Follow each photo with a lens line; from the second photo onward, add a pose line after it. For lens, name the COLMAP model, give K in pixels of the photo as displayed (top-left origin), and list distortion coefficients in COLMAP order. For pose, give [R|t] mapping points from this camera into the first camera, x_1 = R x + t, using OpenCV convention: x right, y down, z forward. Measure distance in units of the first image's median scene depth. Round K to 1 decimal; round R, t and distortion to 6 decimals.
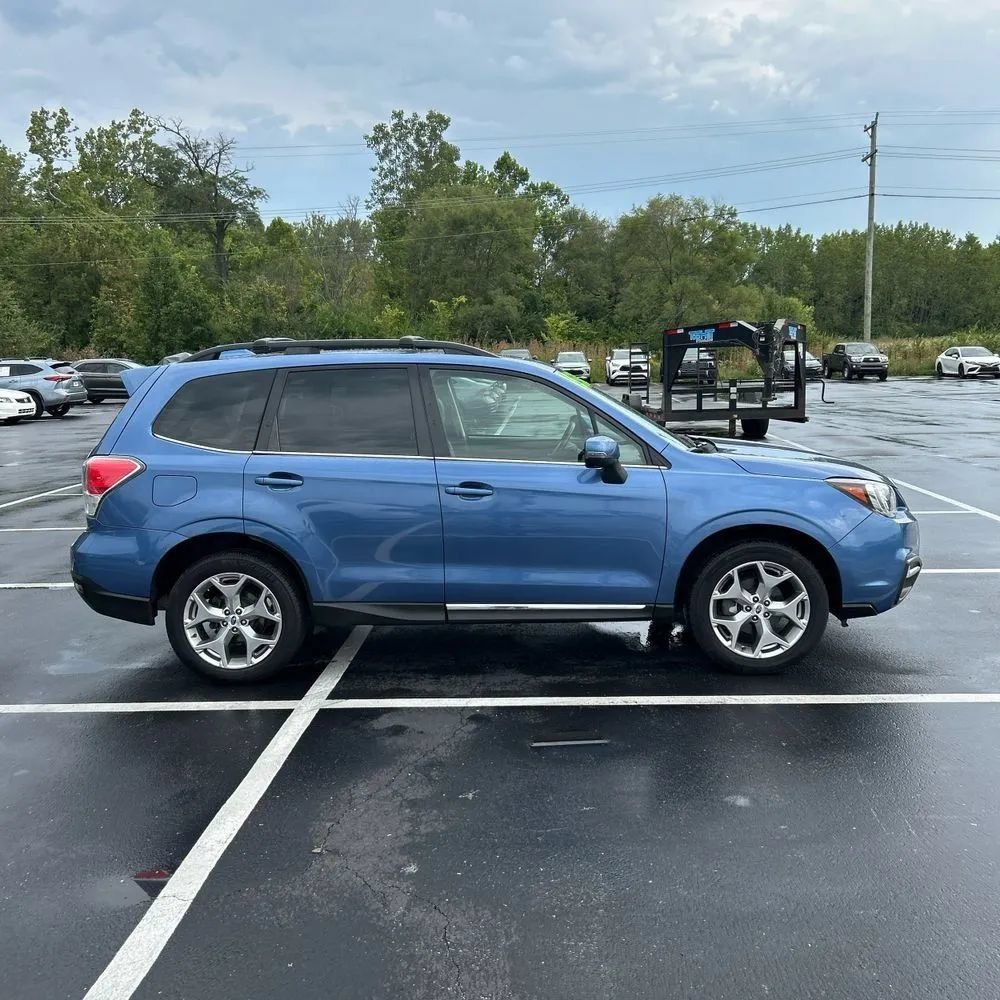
lens RADIAL K [[994.9, 0, 497.9], [0, 994.9, 485.1], [0, 0, 1]] dist [0.091722, -0.159516]
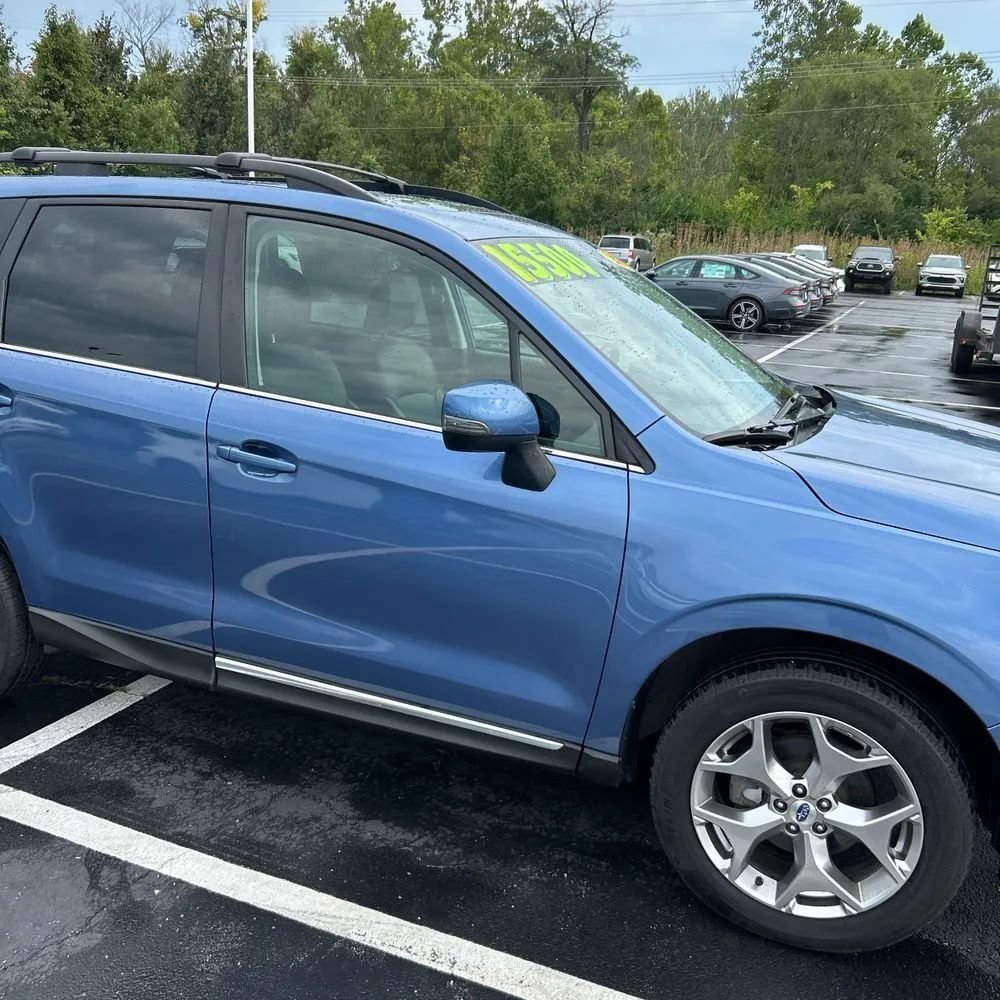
lens RADIAL K [[1003.0, 0, 489.1], [0, 1003.0, 498.4], [0, 0, 1]] dist [0.042250, -0.037251]
pose [[0.932918, 0.158300, -0.323426, 0.017313], [-0.118237, 0.983052, 0.140100, -0.004152], [0.340122, -0.092461, 0.935825, 0.037011]]
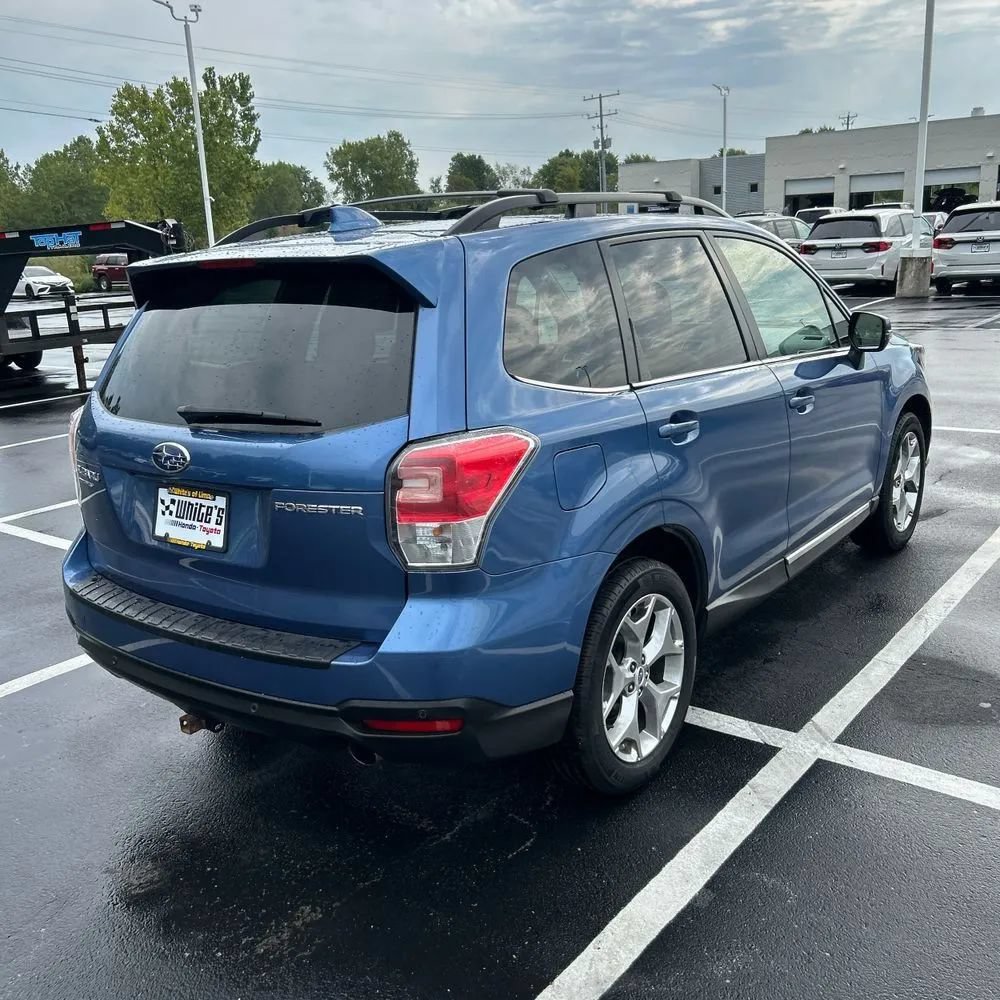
lens RADIAL K [[1005.0, 0, 489.5], [0, 1005.0, 487.7], [0, 0, 1]] dist [0.038013, -0.039190]
pose [[0.590549, -0.200978, 0.781575, -0.052124], [0.142257, 0.979252, 0.144322, -0.004880], [-0.794365, 0.025956, 0.606886, 0.049096]]
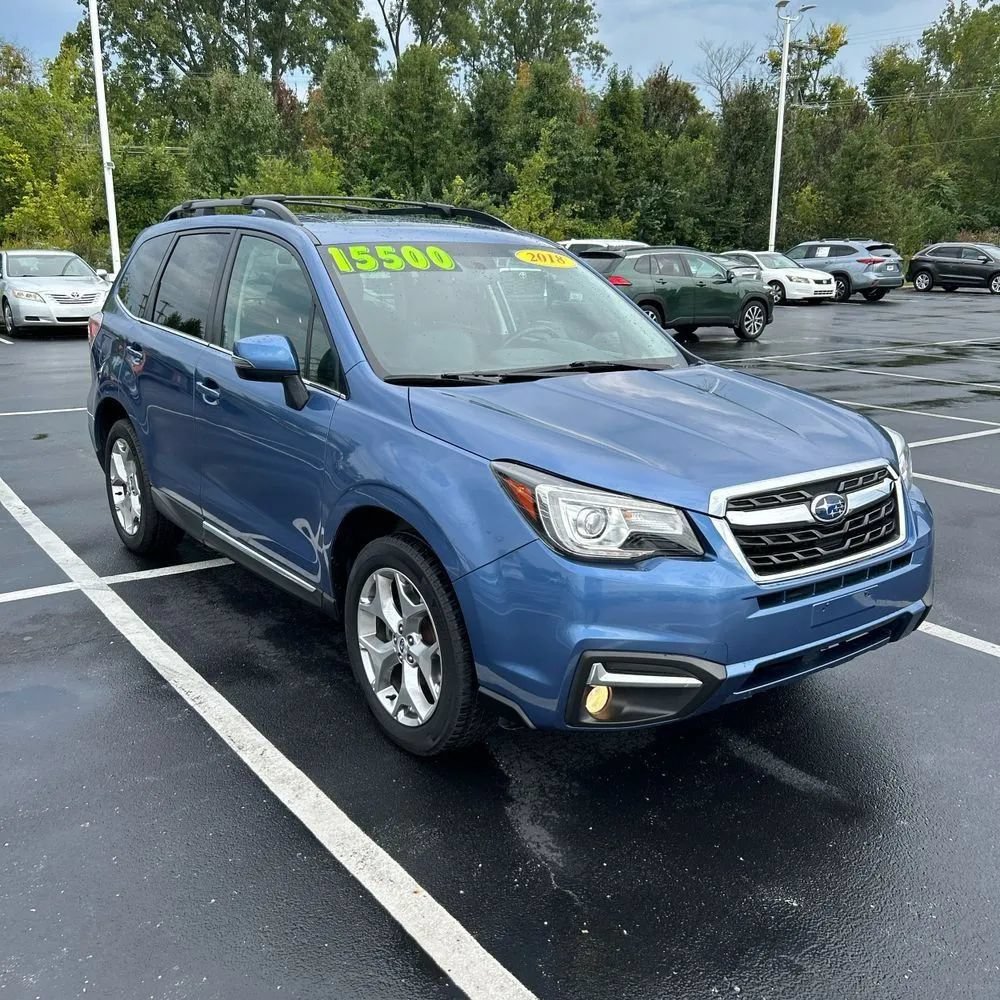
lens RADIAL K [[1005.0, 0, 489.5], [0, 1005.0, 487.7], [0, 0, 1]] dist [0.038013, -0.039190]
pose [[0.619479, 0.215043, -0.754985, 0.050698], [-0.129262, 0.976563, 0.172094, -0.005846], [0.774298, -0.009018, 0.632757, 0.044240]]
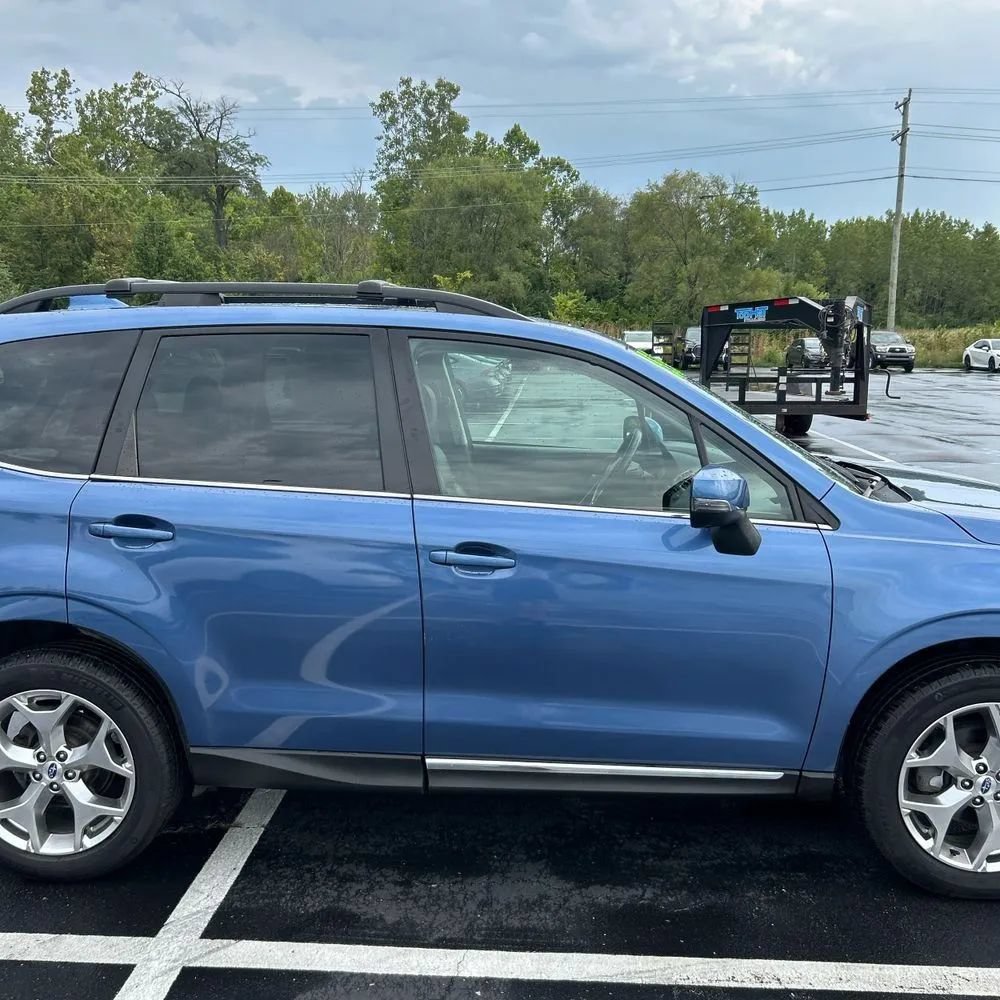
lens RADIAL K [[1005.0, 0, 489.5], [0, 1005.0, 487.7], [0, 0, 1]] dist [0.038013, -0.039190]
pose [[0.999541, 0.029465, -0.007108, -0.001145], [-0.029305, 0.999337, 0.021628, -0.003139], [0.007741, -0.021410, 0.999741, 0.029843]]
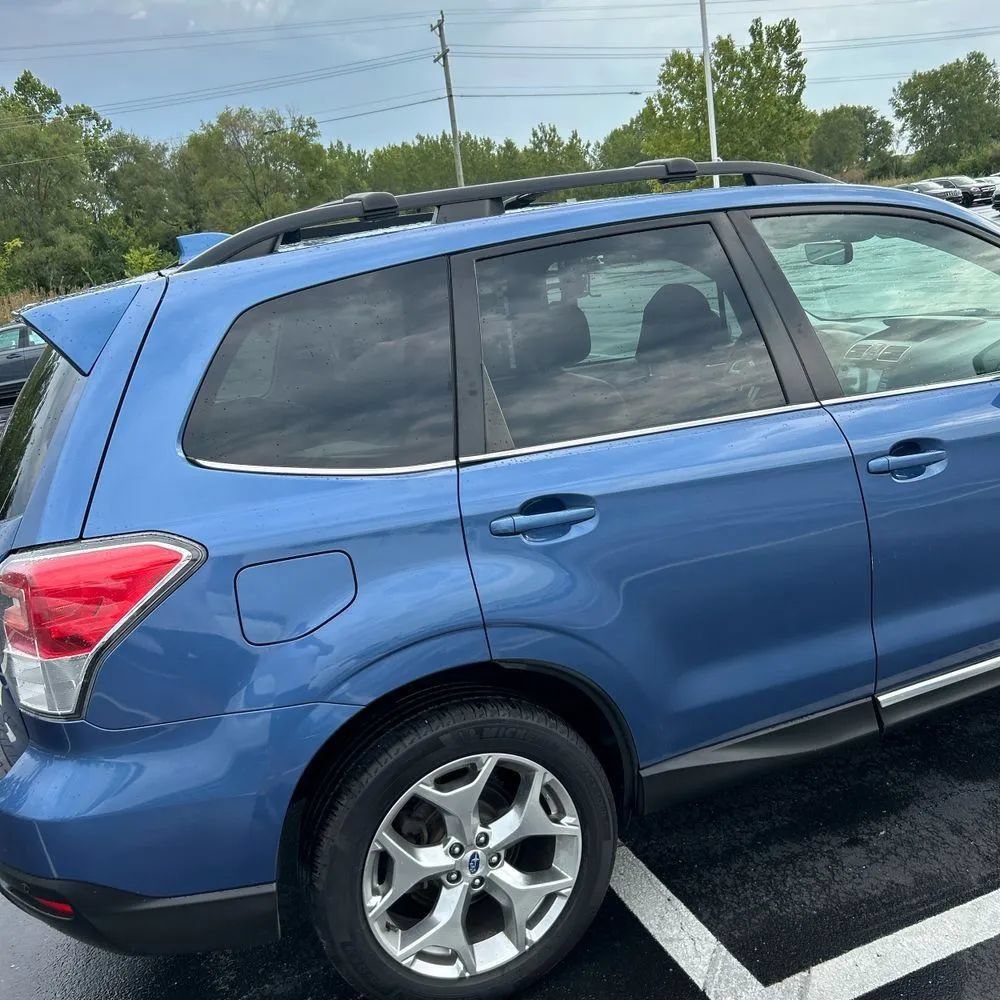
lens RADIAL K [[1005.0, 0, 489.5], [0, 1005.0, 487.7], [0, 0, 1]] dist [0.038013, -0.039190]
pose [[0.910515, -0.189458, 0.367516, -0.026521], [0.162925, 0.981327, 0.102239, -0.004286], [-0.380023, -0.033213, 0.924380, 0.042228]]
